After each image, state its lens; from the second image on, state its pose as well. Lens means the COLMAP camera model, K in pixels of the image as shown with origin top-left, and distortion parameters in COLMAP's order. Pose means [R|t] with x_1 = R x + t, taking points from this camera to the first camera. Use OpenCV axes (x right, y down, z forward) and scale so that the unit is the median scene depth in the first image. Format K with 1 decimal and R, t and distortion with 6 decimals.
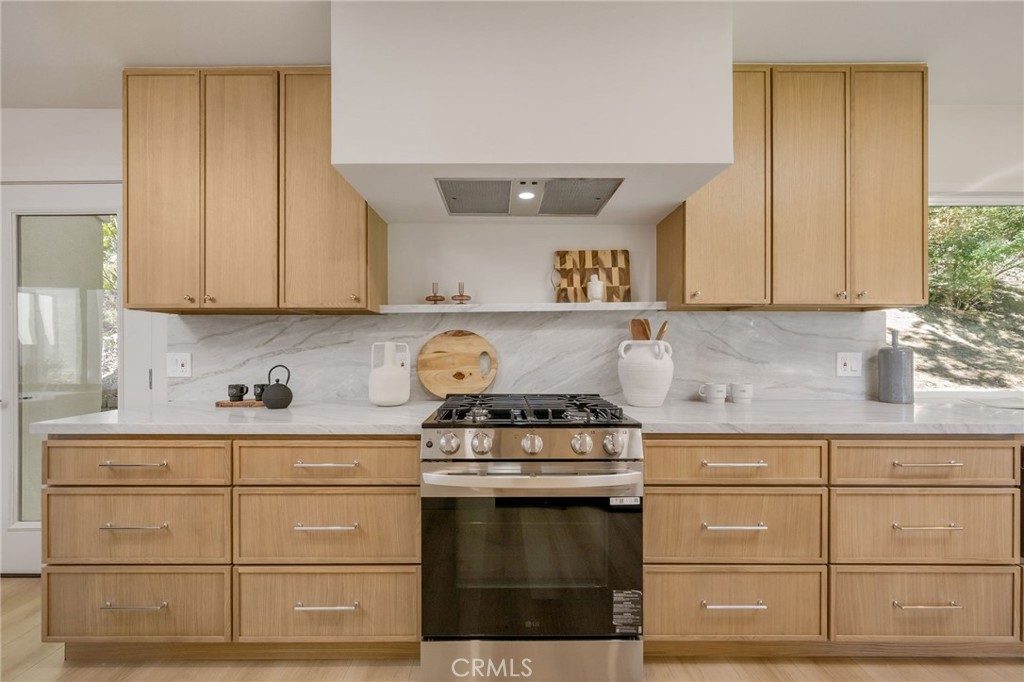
lens RADIAL K [[407.3, 0, 512.2], [0, 407.3, 348.4], [0, 0, 1]] dist [0.004565, -0.000111]
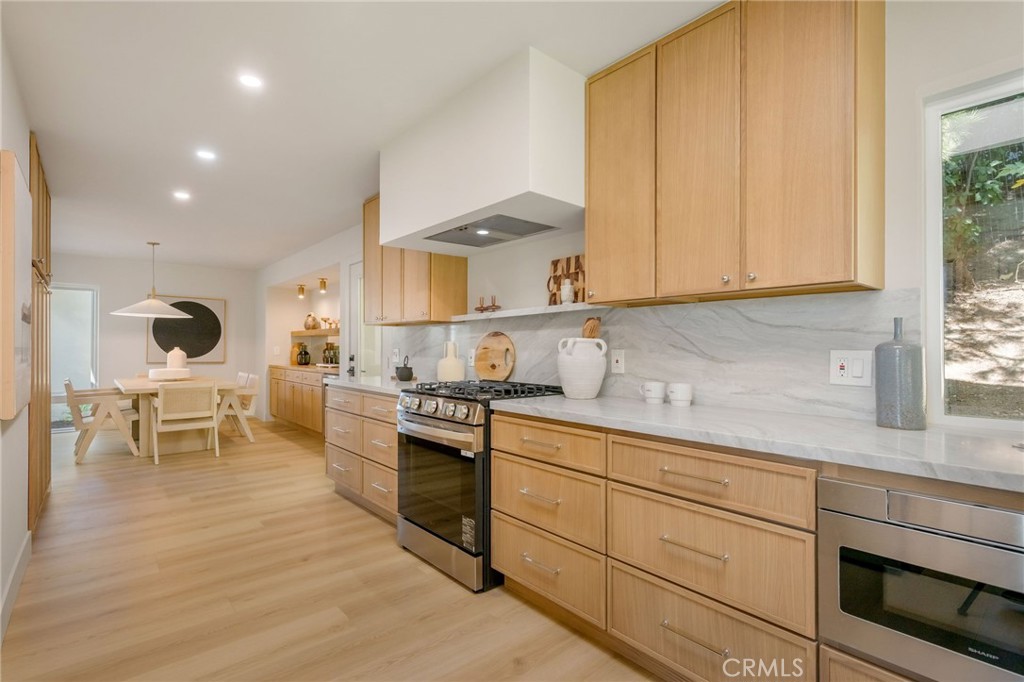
lens RADIAL K [[490.0, 0, 507.8], [0, 490.0, 342.8], [0, 0, 1]] dist [0.022208, -0.000009]
pose [[0.647423, -0.005830, -0.762108, 1.097710], [0.001152, 0.999977, -0.006671, 0.001853], [0.762130, 0.003441, 0.647415, 0.006581]]
